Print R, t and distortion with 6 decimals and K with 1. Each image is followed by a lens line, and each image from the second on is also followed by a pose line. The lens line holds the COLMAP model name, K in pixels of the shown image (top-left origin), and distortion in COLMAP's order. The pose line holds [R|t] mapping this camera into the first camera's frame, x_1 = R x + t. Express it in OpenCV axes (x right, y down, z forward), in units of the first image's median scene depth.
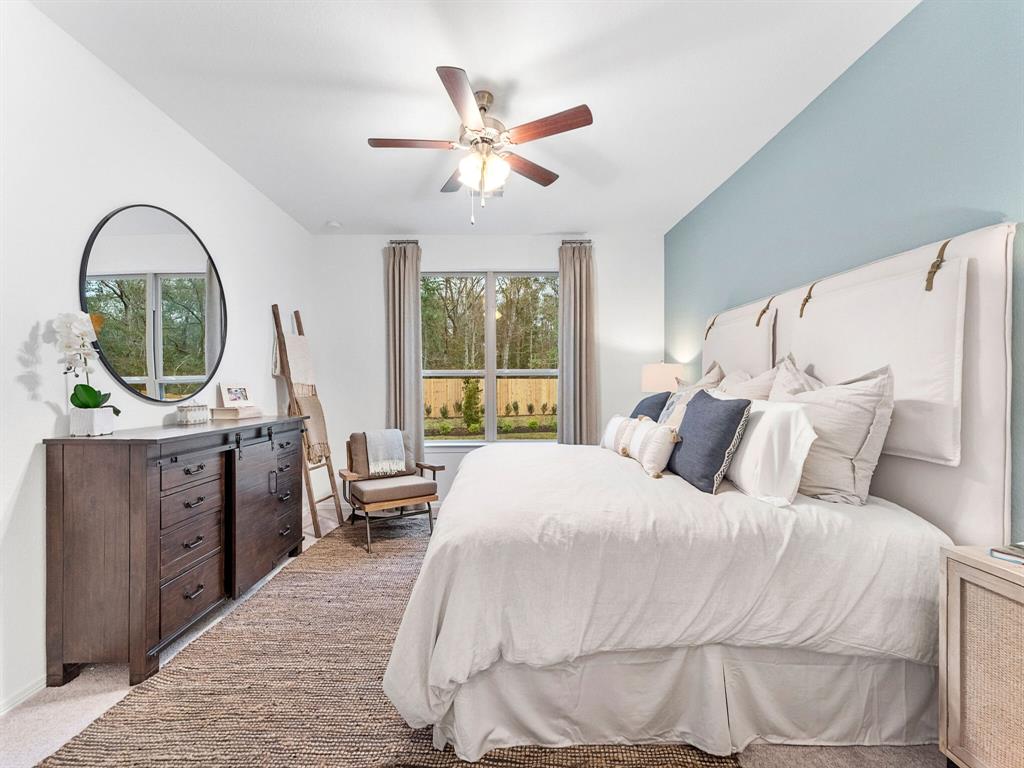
lens RADIAL K [[410.7, 0, 505.5], [0, 410.7, 387.4], [0, 0, 1]] dist [0.001197, 0.000294]
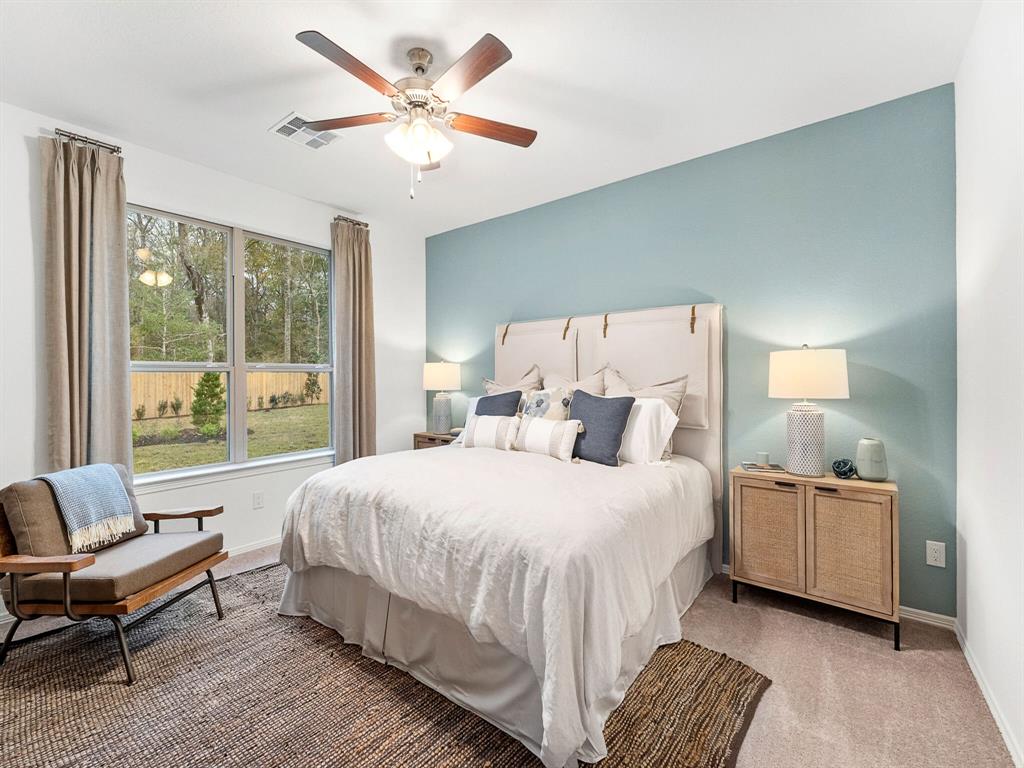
lens RADIAL K [[431.2, 0, 515.0], [0, 431.2, 376.8], [0, 0, 1]] dist [-0.001161, -0.000145]
pose [[0.633951, 0.001052, 0.773373, -0.519406], [0.004440, 0.999978, -0.005000, -0.022283], [-0.773361, 0.006604, 0.633932, 0.231066]]
